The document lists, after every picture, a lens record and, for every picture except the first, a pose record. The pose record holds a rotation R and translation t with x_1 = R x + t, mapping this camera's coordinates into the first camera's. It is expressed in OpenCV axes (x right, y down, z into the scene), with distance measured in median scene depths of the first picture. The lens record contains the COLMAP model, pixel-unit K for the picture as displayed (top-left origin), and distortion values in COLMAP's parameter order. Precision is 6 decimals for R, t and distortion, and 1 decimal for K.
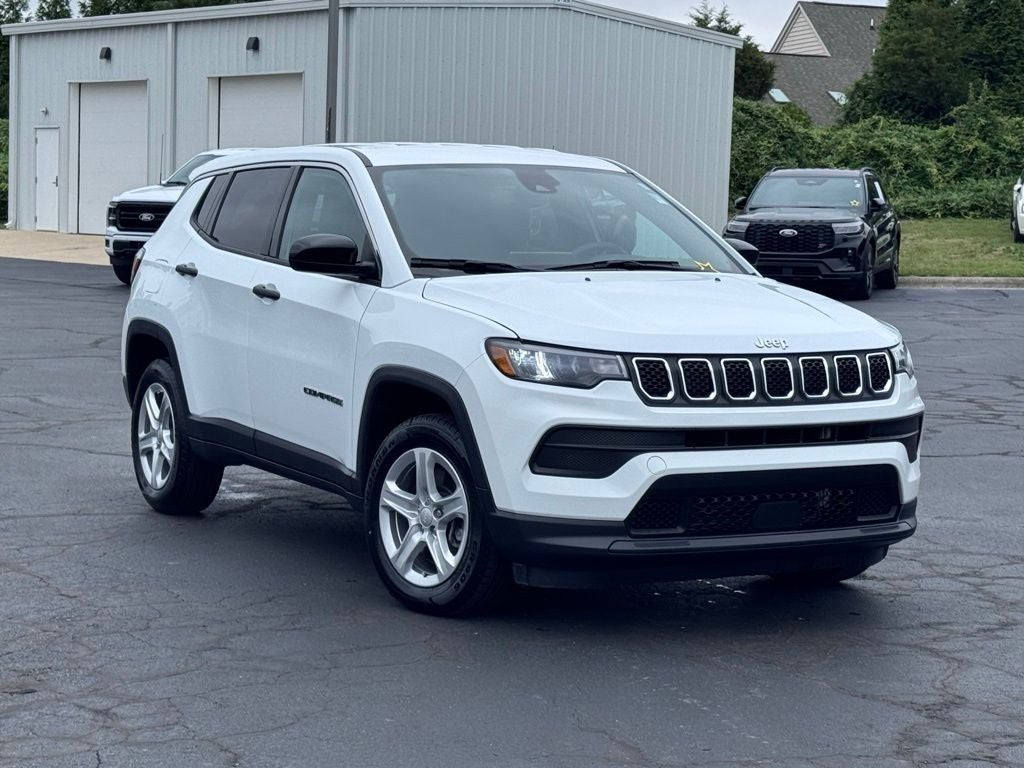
lens RADIAL K [[2182.0, 0, 514.7], [0, 2182.0, 383.8], [0, 0, 1]] dist [0.121181, 0.383583]
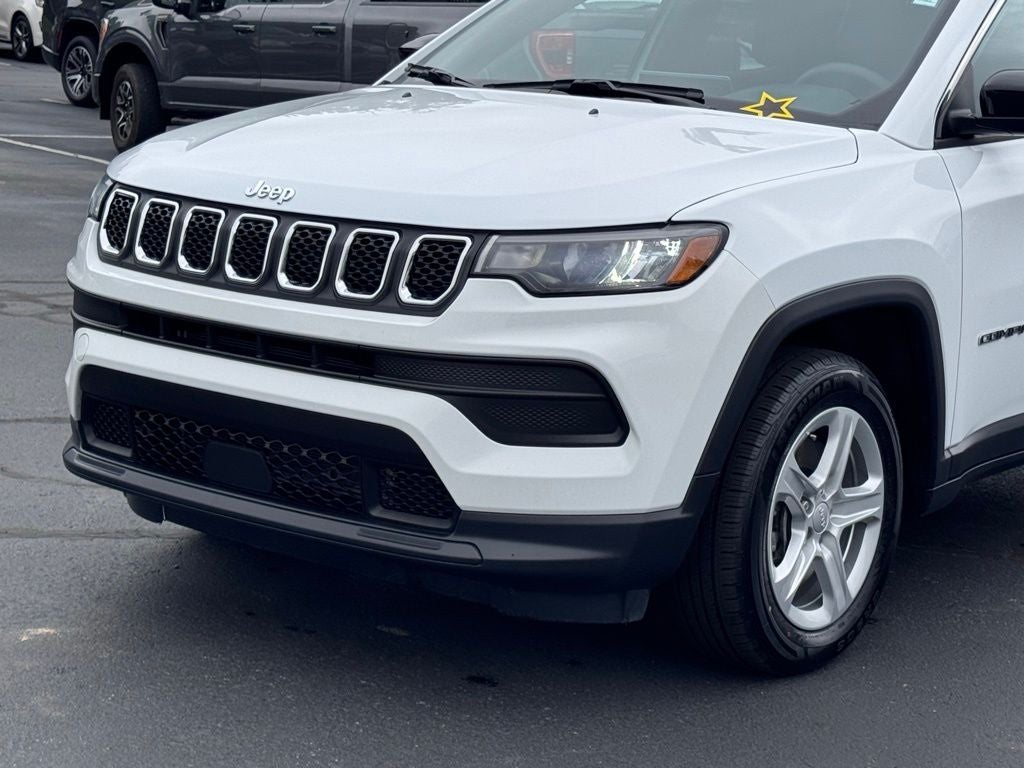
lens RADIAL K [[2182.0, 0, 514.7], [0, 2182.0, 383.8], [0, 0, 1]] dist [0.121181, 0.383583]
pose [[0.408661, 0.157483, -0.898997, 0.700914], [-0.123214, 0.985503, 0.116626, -0.045370], [0.904331, 0.063108, 0.422141, 0.794535]]
